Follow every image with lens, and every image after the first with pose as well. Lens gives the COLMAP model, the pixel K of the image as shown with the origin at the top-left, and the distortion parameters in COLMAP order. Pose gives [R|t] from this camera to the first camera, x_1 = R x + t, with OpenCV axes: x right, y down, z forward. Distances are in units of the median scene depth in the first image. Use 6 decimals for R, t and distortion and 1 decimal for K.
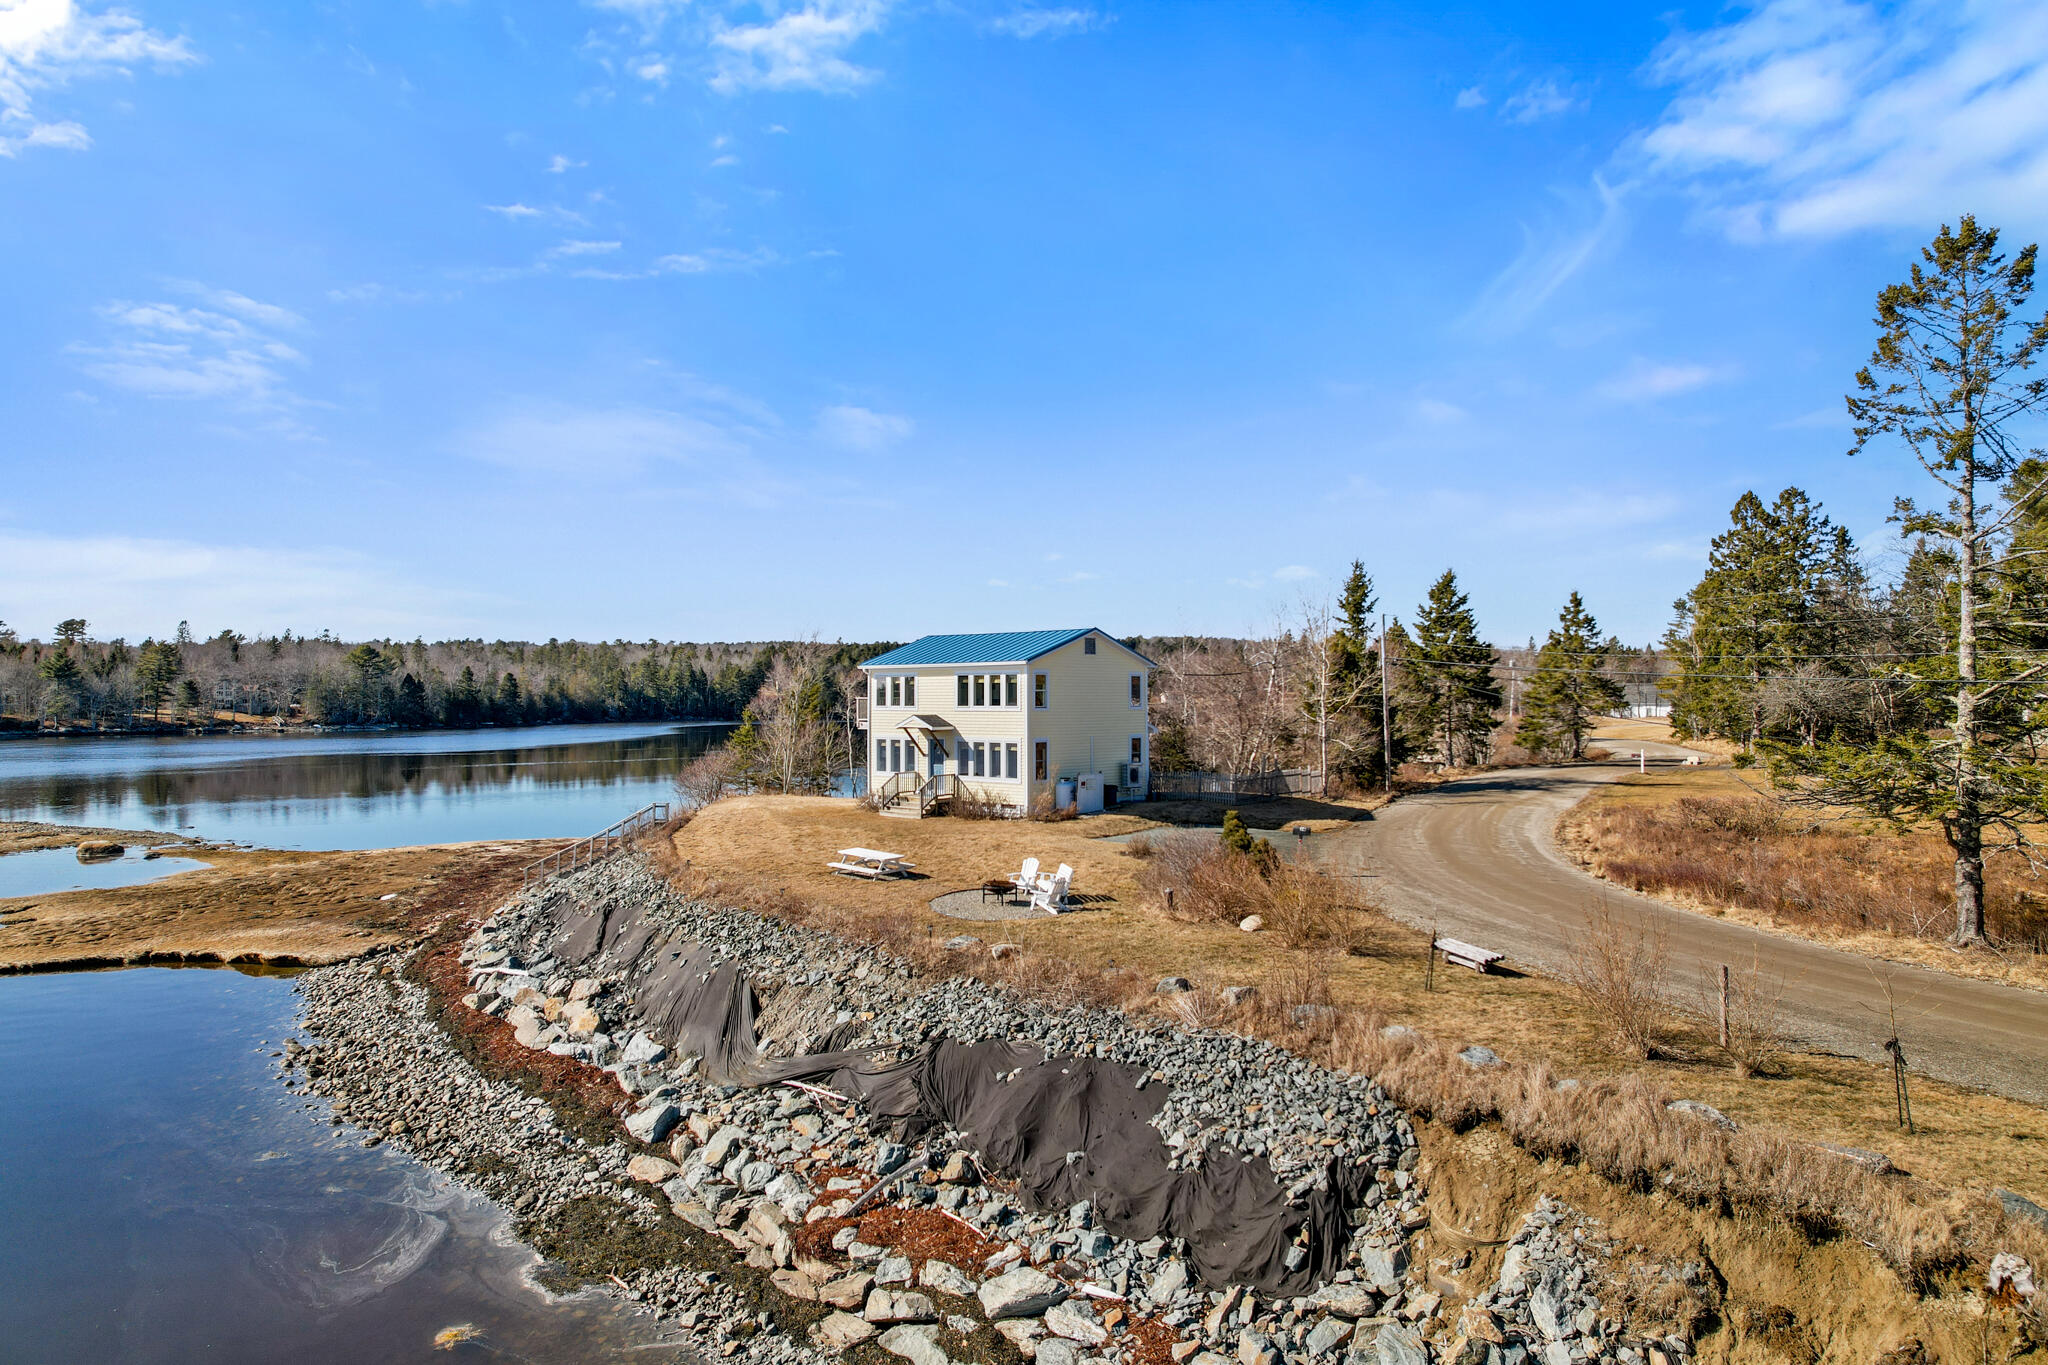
lens RADIAL K [[1306.2, 0, 1024.0], [0, 1306.2, 682.5], [0, 0, 1]] dist [-0.063975, 0.048459]
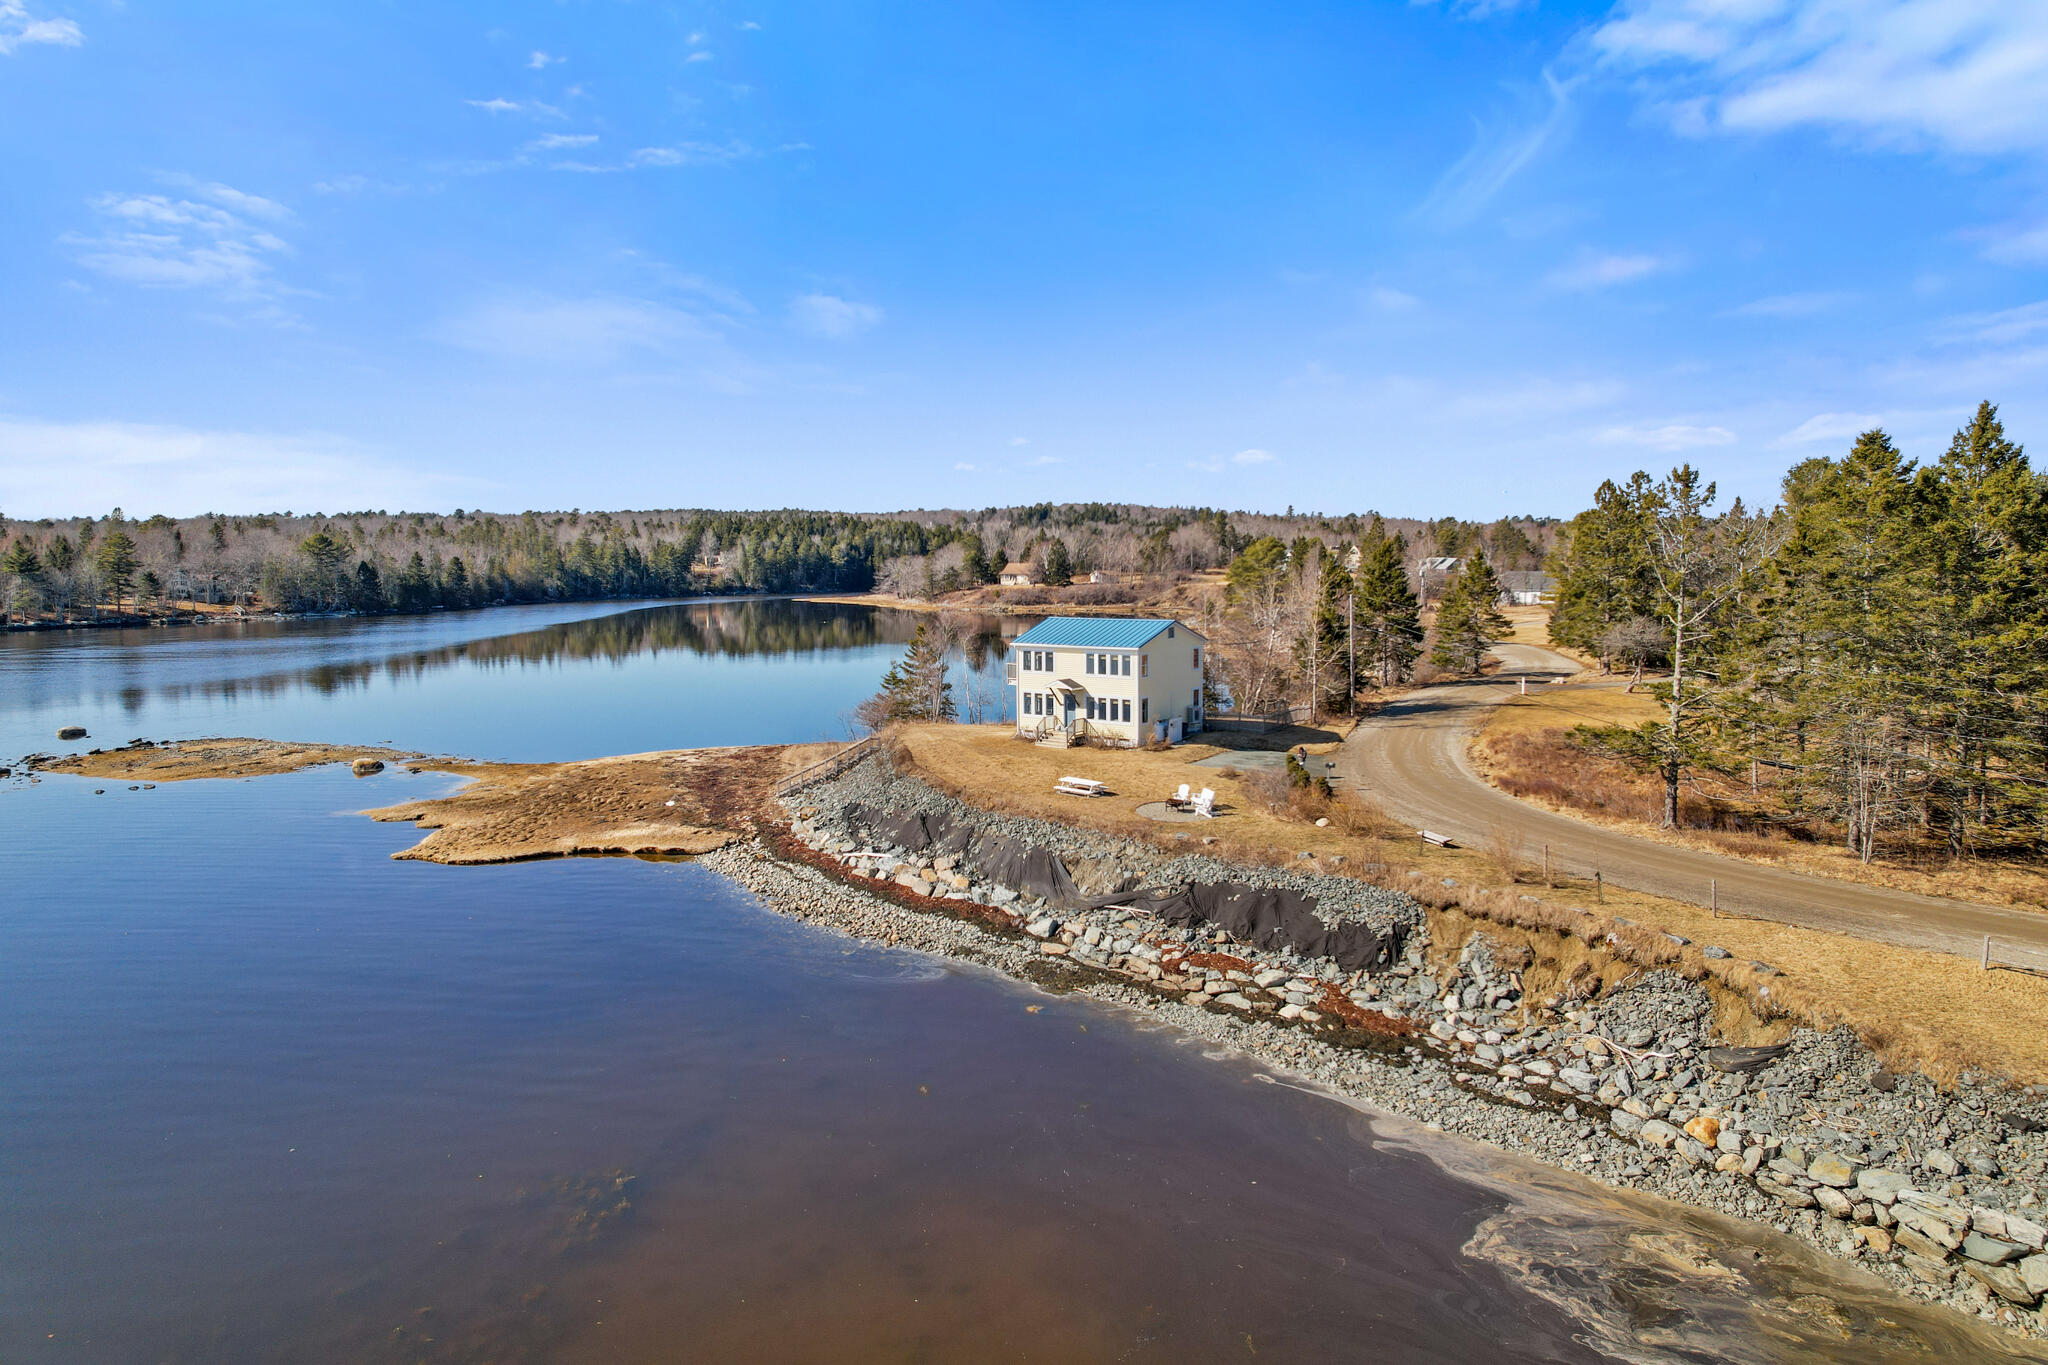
lens RADIAL K [[1306.2, 0, 1024.0], [0, 1306.2, 682.5], [0, 0, 1]] dist [-0.063975, 0.048459]
pose [[0.997173, -0.012595, 0.074081, -0.435769], [0.004683, 0.994353, 0.106019, -0.245854], [-0.074998, -0.105372, 0.991601, -0.930884]]
